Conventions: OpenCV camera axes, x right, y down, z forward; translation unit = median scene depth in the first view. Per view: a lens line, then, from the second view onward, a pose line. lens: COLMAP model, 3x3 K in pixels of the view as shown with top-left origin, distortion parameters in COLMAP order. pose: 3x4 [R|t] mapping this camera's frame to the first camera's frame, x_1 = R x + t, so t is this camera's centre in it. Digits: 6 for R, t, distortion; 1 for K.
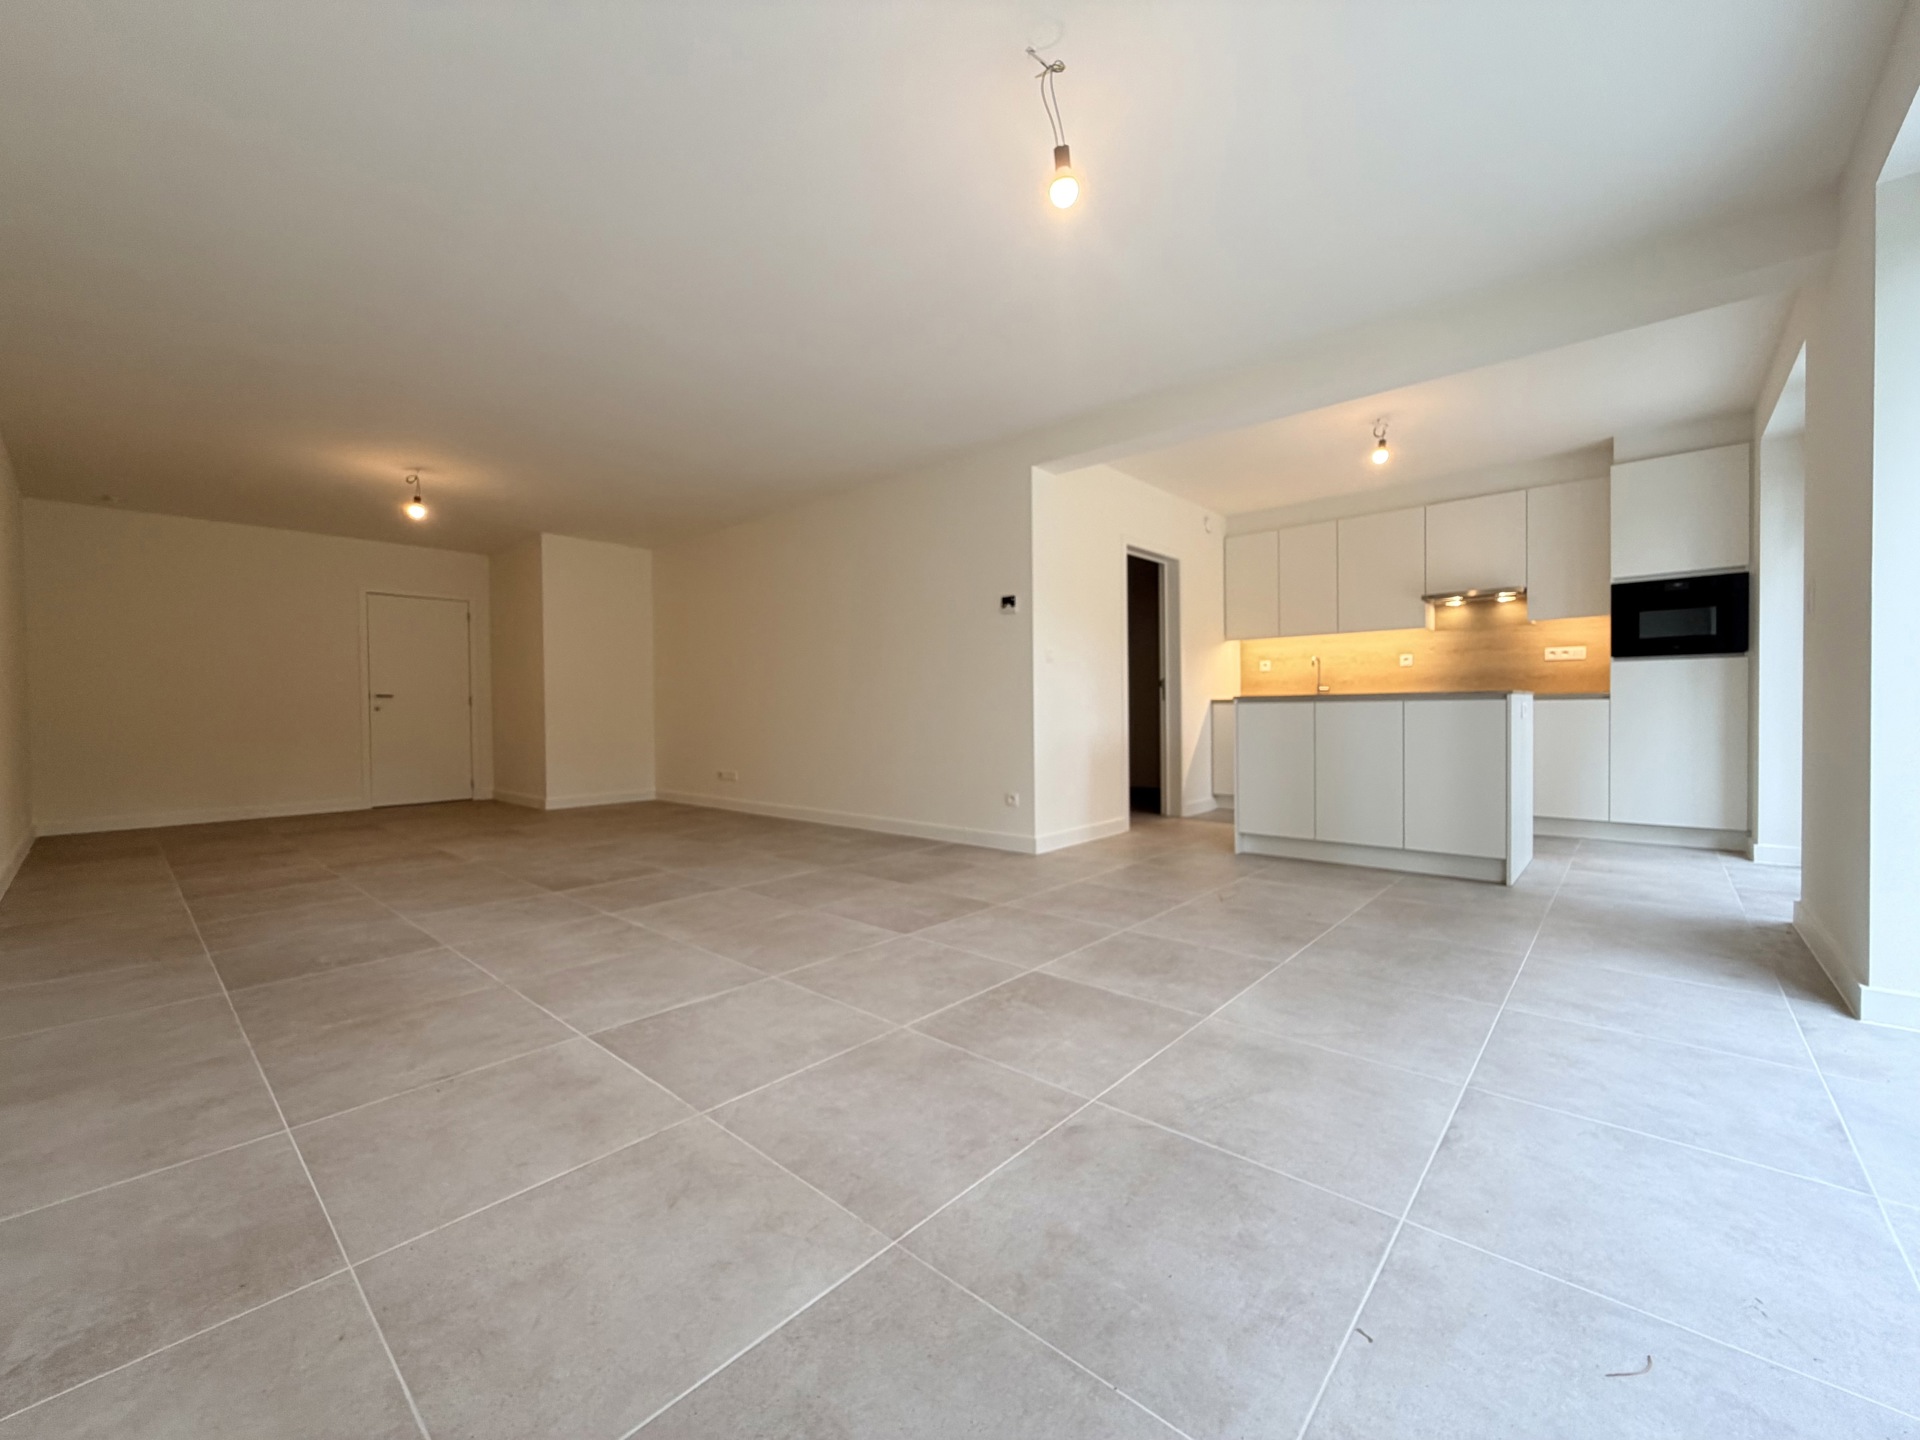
lens RADIAL K [[762.0, 0, 960.0], [0, 762.0, 720.0], [0, 0, 1]] dist [0.002974, 0.000232]
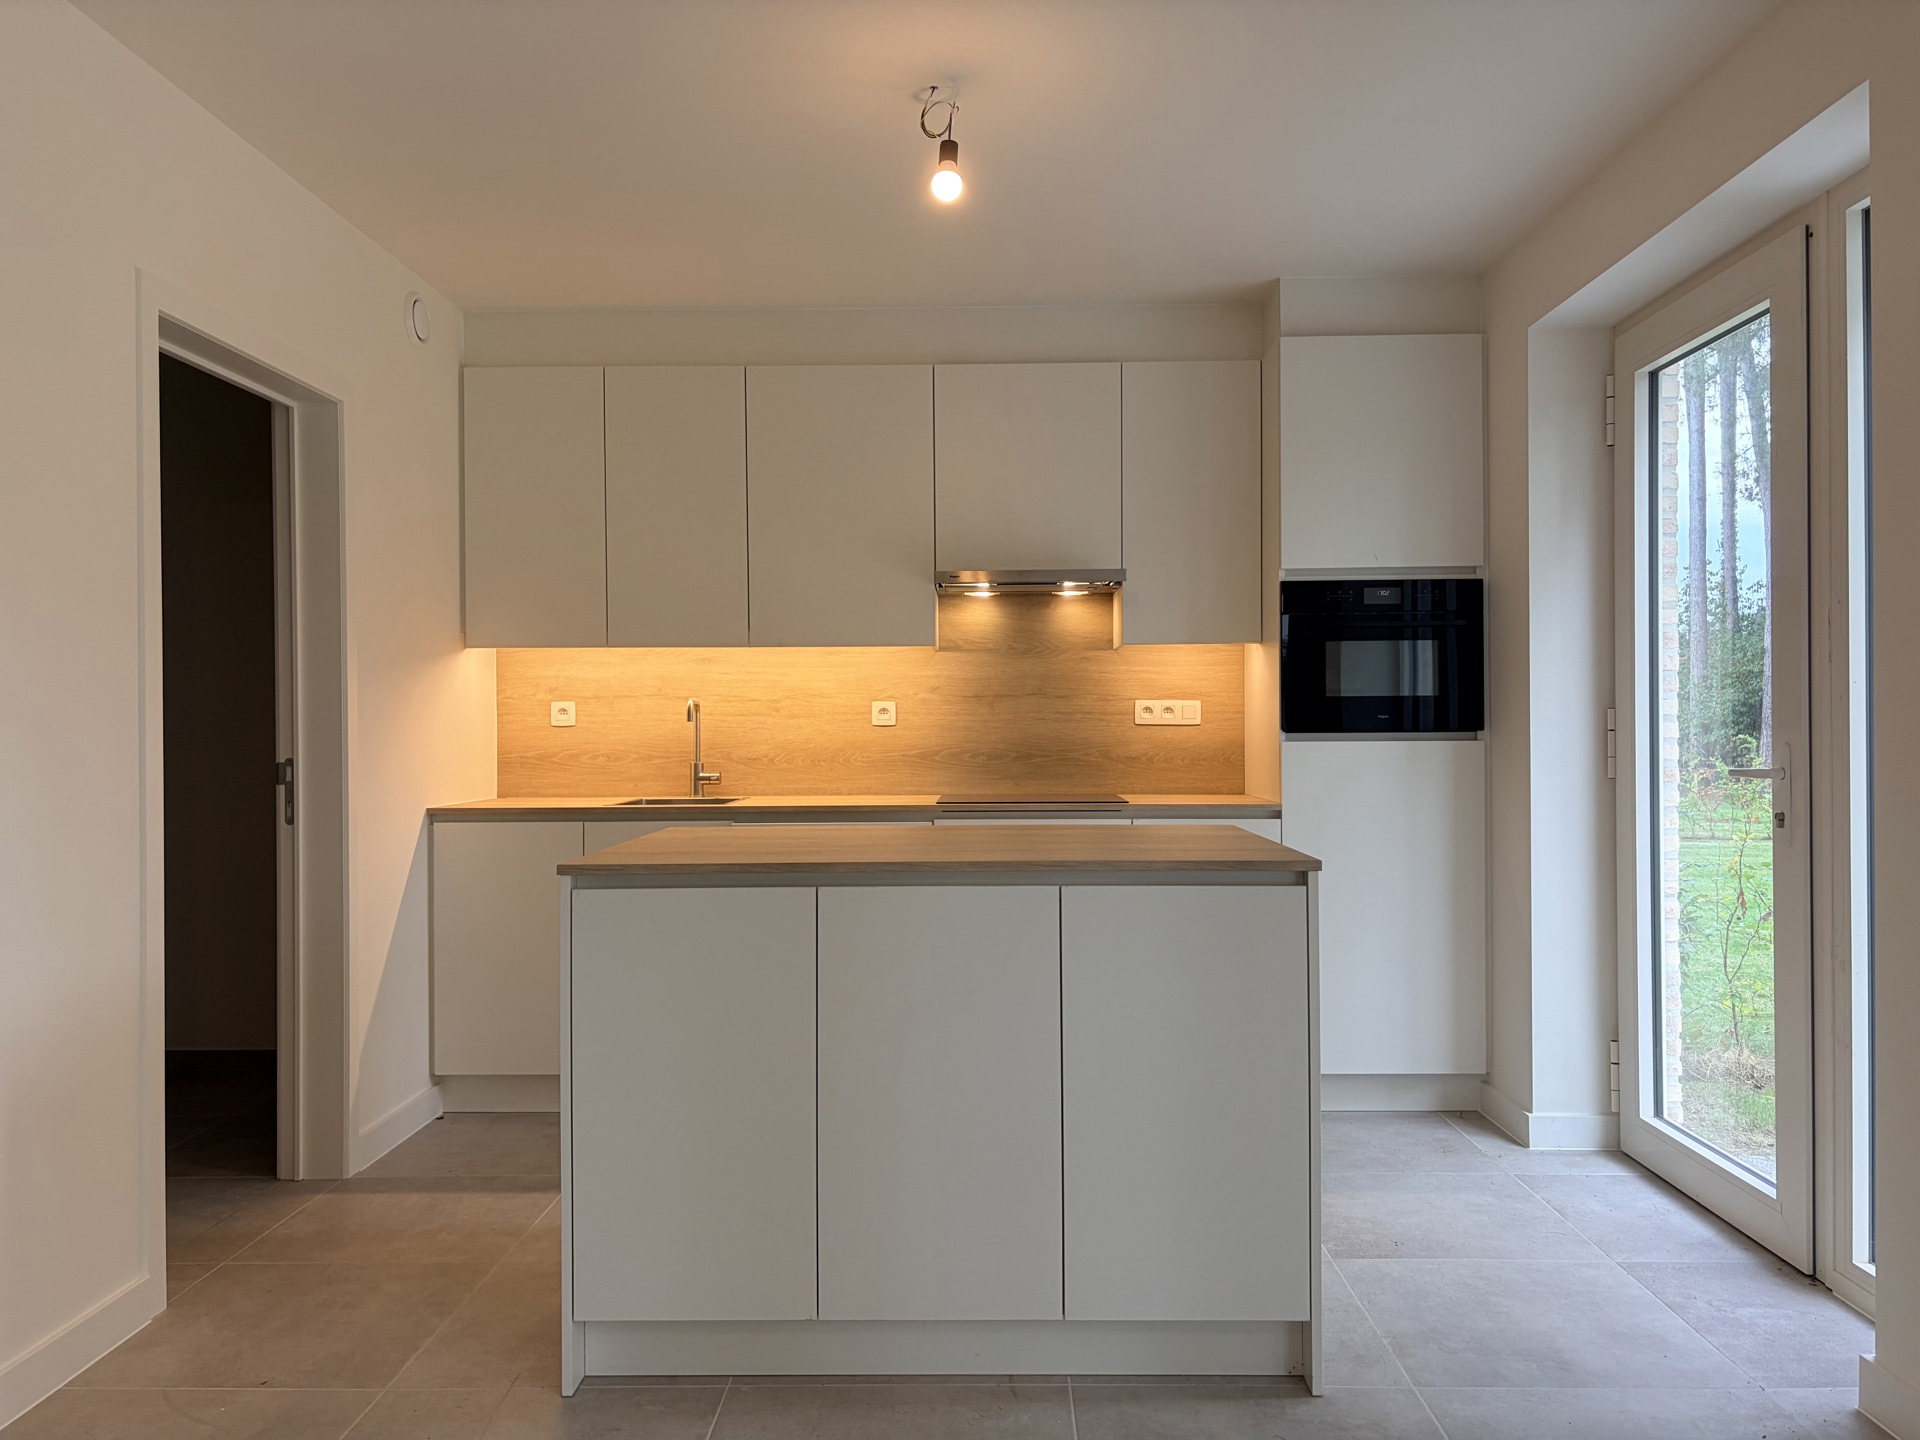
lens RADIAL K [[1401.8, 0, 946.1], [0, 1401.8, 722.6], [0, 0, 1]] dist [0.048076, -0.002586]
pose [[0.754549, 0.004961, 0.656224, 0.092215], [0.007430, 0.999843, -0.016101, -0.065145], [-0.656201, 0.017025, 0.754394, 0.403258]]
